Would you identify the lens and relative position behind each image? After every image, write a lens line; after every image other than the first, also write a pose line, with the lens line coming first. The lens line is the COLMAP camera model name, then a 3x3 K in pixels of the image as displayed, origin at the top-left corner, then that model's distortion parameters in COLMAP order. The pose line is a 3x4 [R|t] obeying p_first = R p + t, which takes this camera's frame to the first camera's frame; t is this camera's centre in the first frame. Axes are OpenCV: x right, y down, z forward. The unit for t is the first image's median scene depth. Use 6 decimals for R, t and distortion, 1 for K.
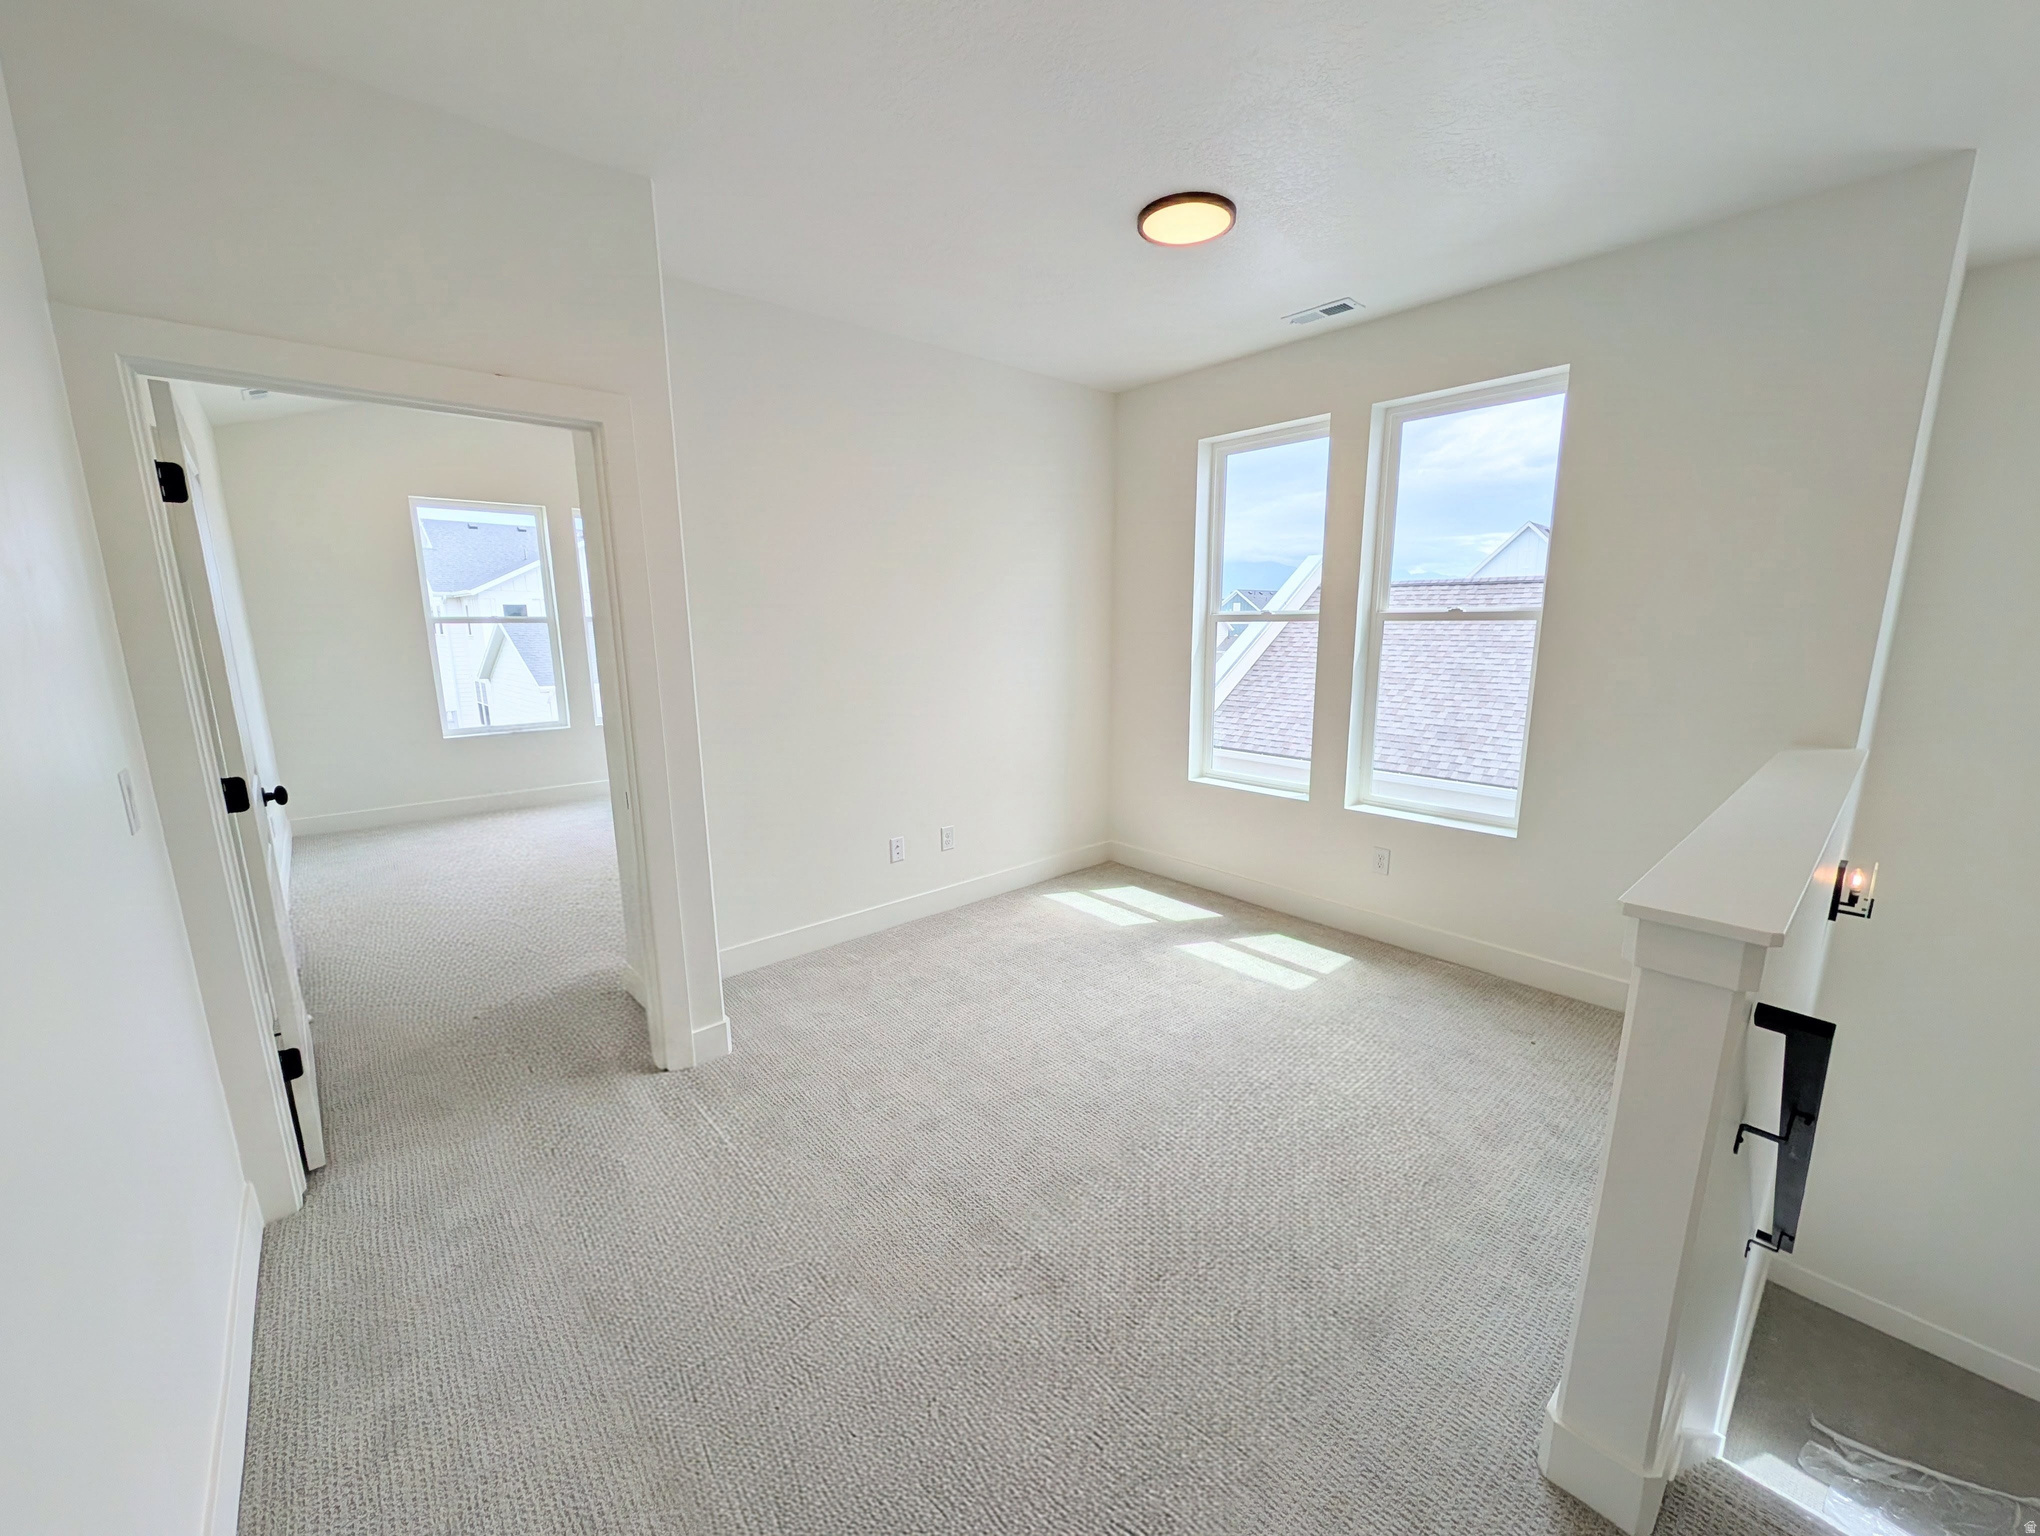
lens RADIAL K [[790.1, 0, 1022.9], [0, 790.1, 779.2], [0, 0, 1]] dist [-0.000425, -0.000163]
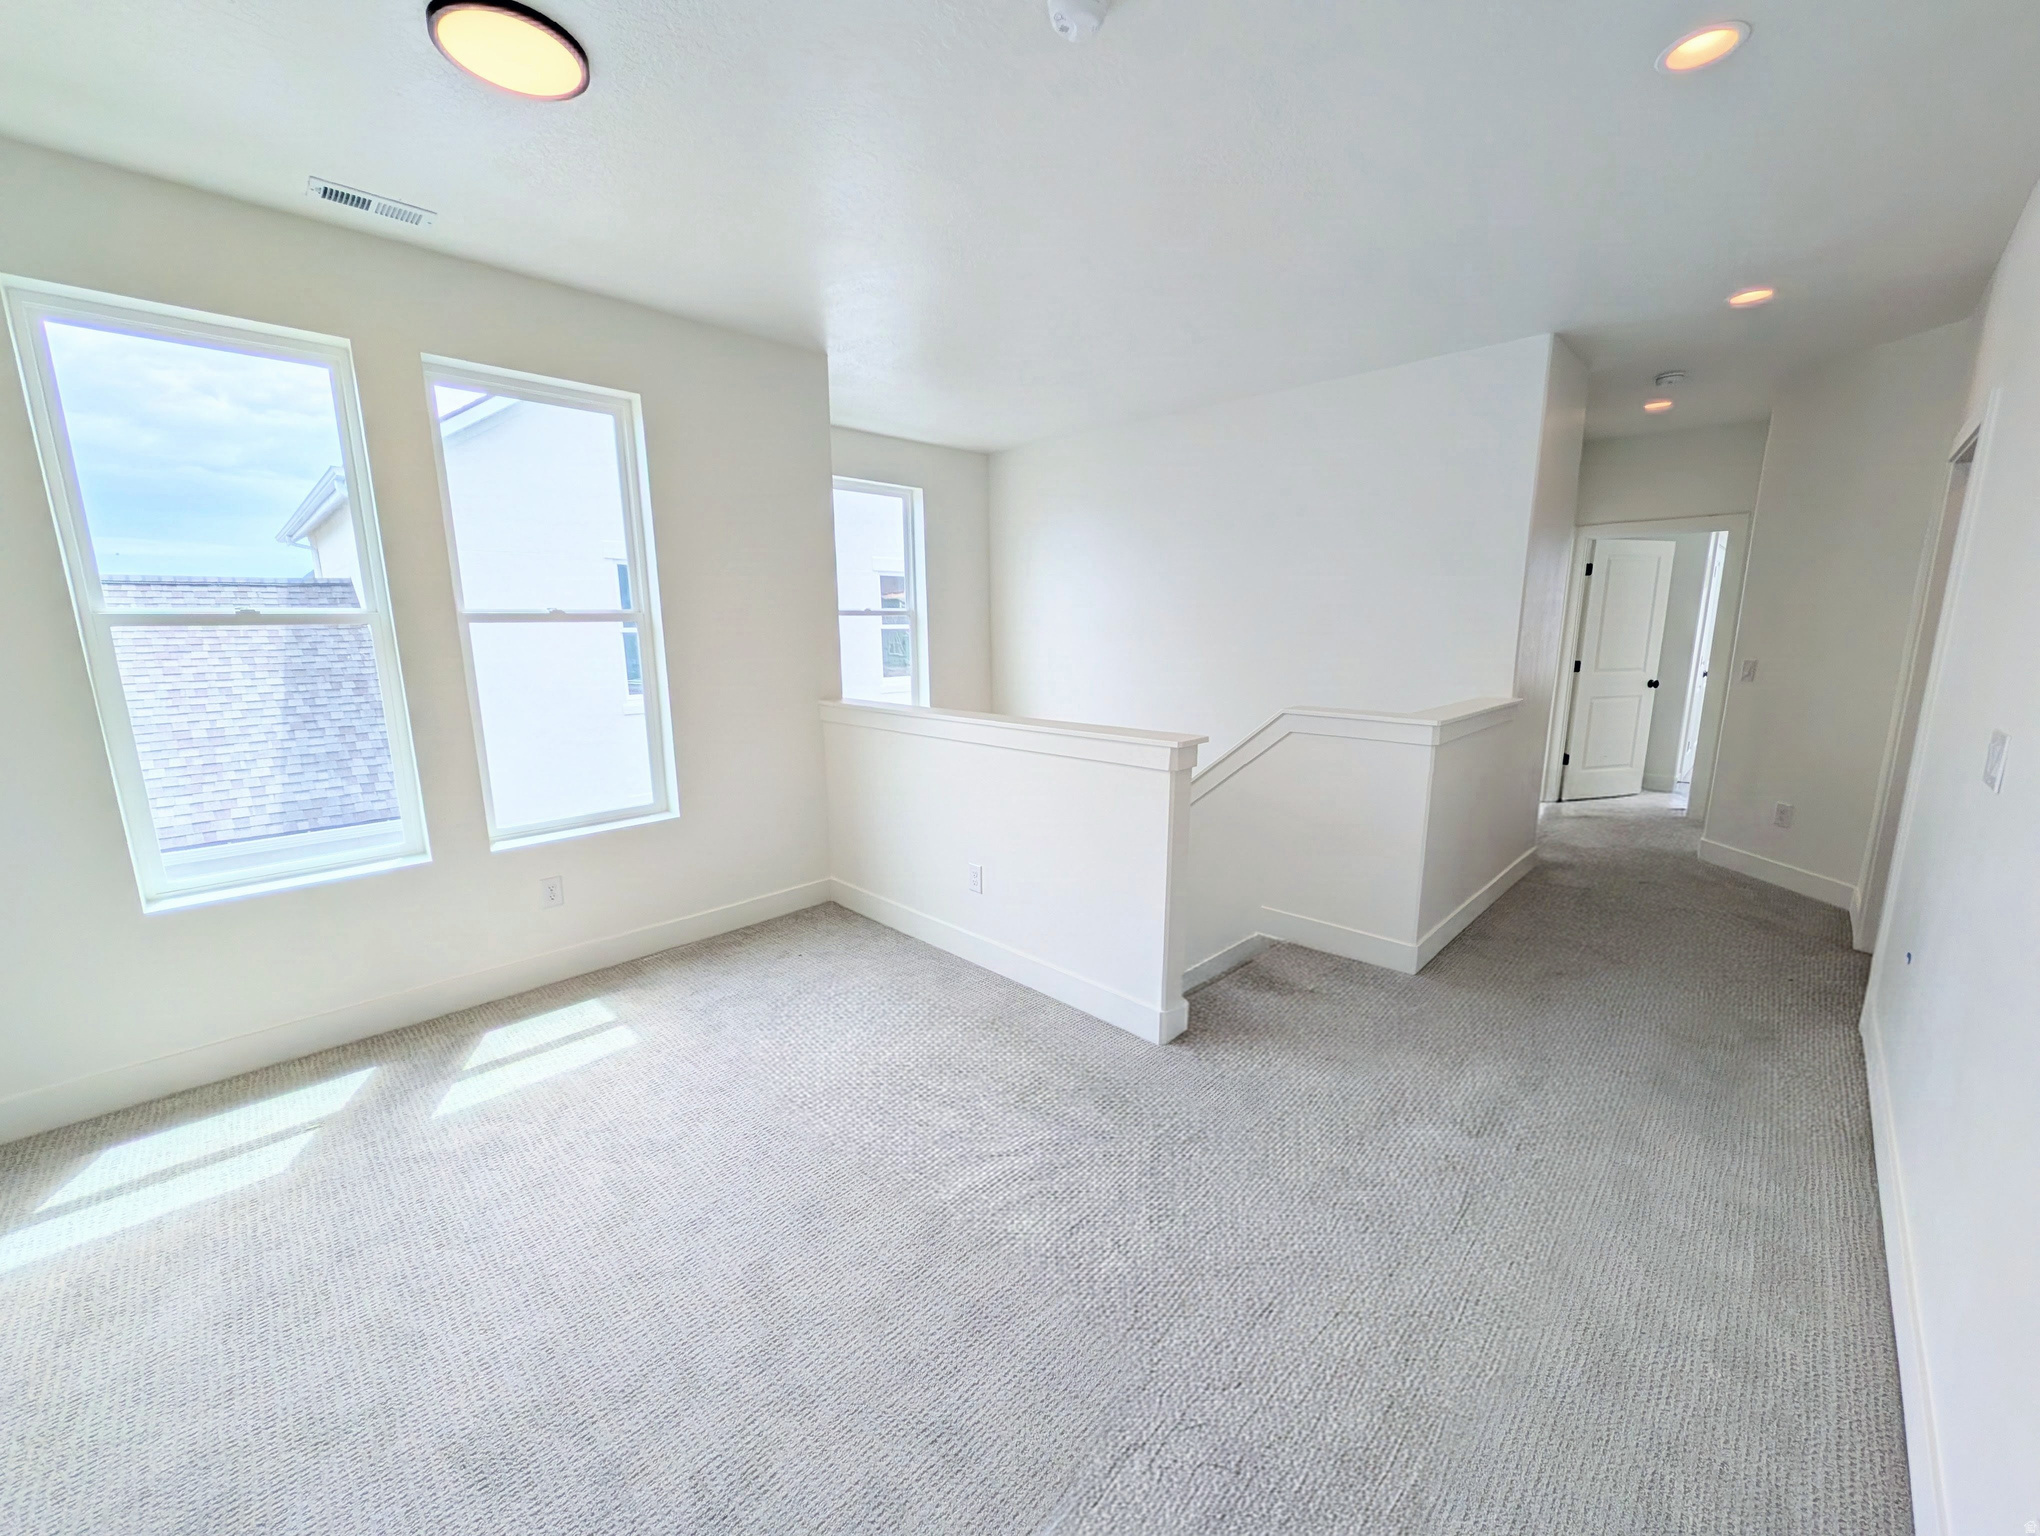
lens RADIAL K [[790.1, 0, 1015.4], [0, 790.1, 782.0], [0, 0, 1]] dist [-0.000425, -0.000163]
pose [[-0.069667, -0.197262, 0.977872, -0.431965], [0.201948, 0.957169, 0.207473, -0.095984], [-0.976915, 0.211934, -0.026846, 0.485789]]
